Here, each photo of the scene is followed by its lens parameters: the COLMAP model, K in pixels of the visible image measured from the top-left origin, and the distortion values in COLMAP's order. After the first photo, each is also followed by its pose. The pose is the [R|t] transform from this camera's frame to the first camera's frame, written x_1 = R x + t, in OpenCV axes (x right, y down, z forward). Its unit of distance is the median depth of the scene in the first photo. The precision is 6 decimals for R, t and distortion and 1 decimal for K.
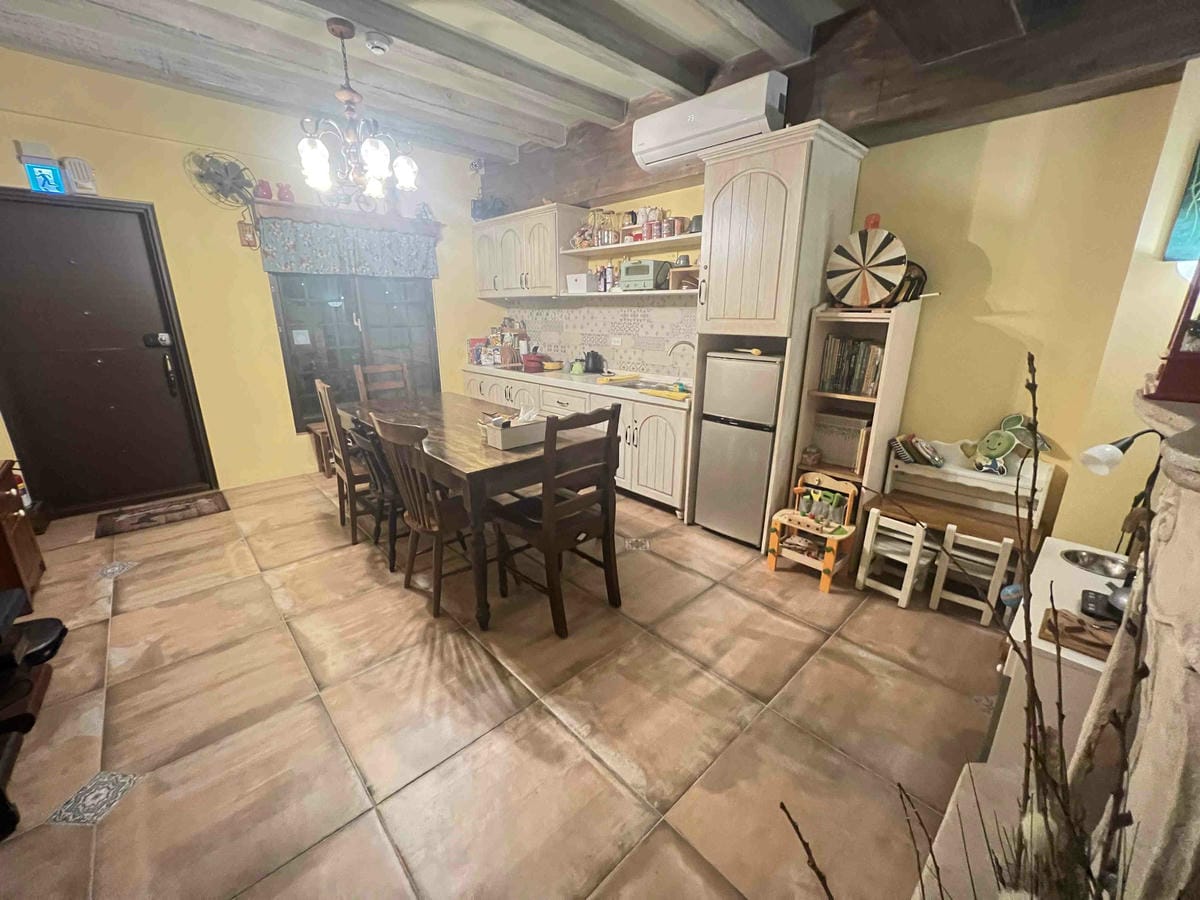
lens RADIAL K [[480.2, 0, 600.0], [0, 480.2, 450.0], [0, 0, 1]] dist [-0.001472, -0.000017]
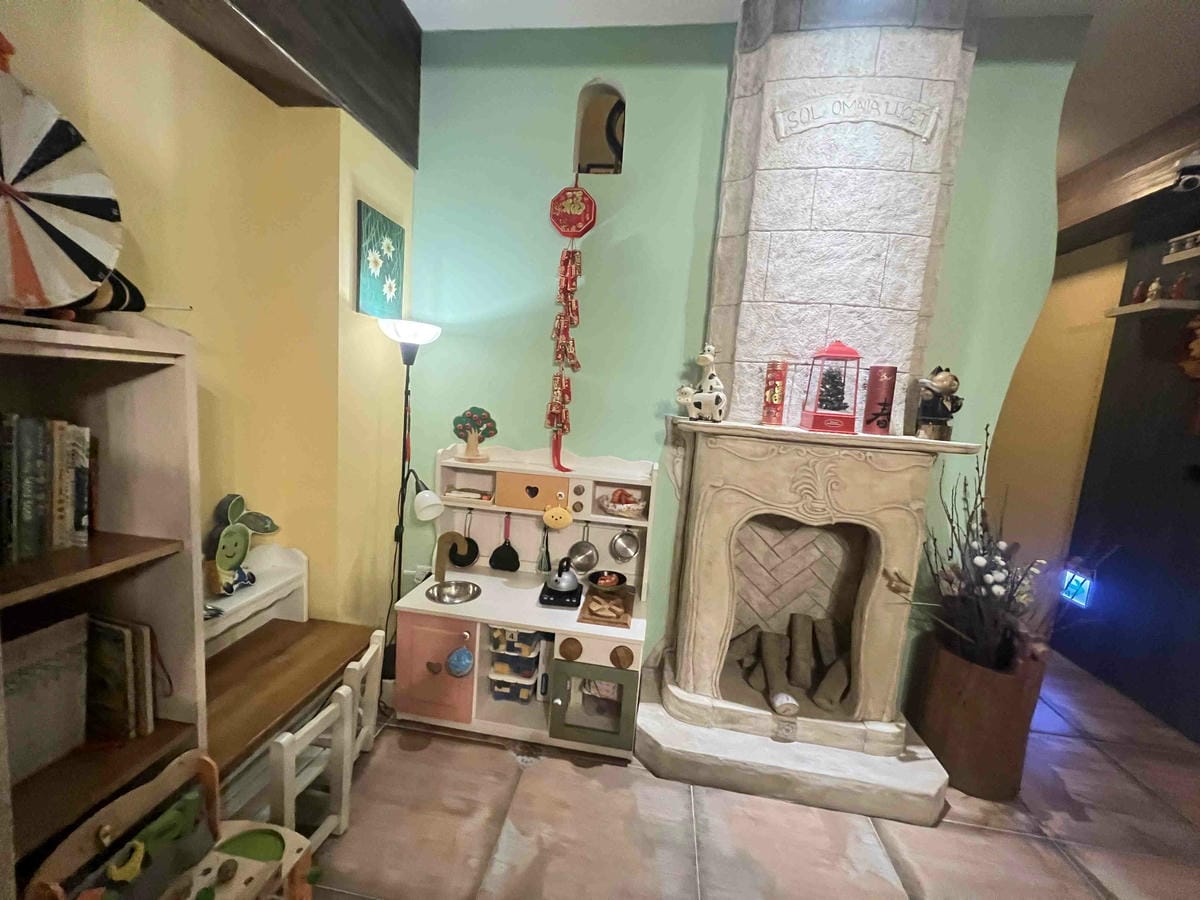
lens RADIAL K [[480.2, 0, 600.0], [0, 480.2, 450.0], [0, 0, 1]] dist [-0.001472, -0.000017]
pose [[-0.624730, -0.152557, 0.765793, 0.032333], [0.140158, 0.942892, 0.302178, -0.263633], [-0.768159, 0.296112, -0.567671, 0.946535]]
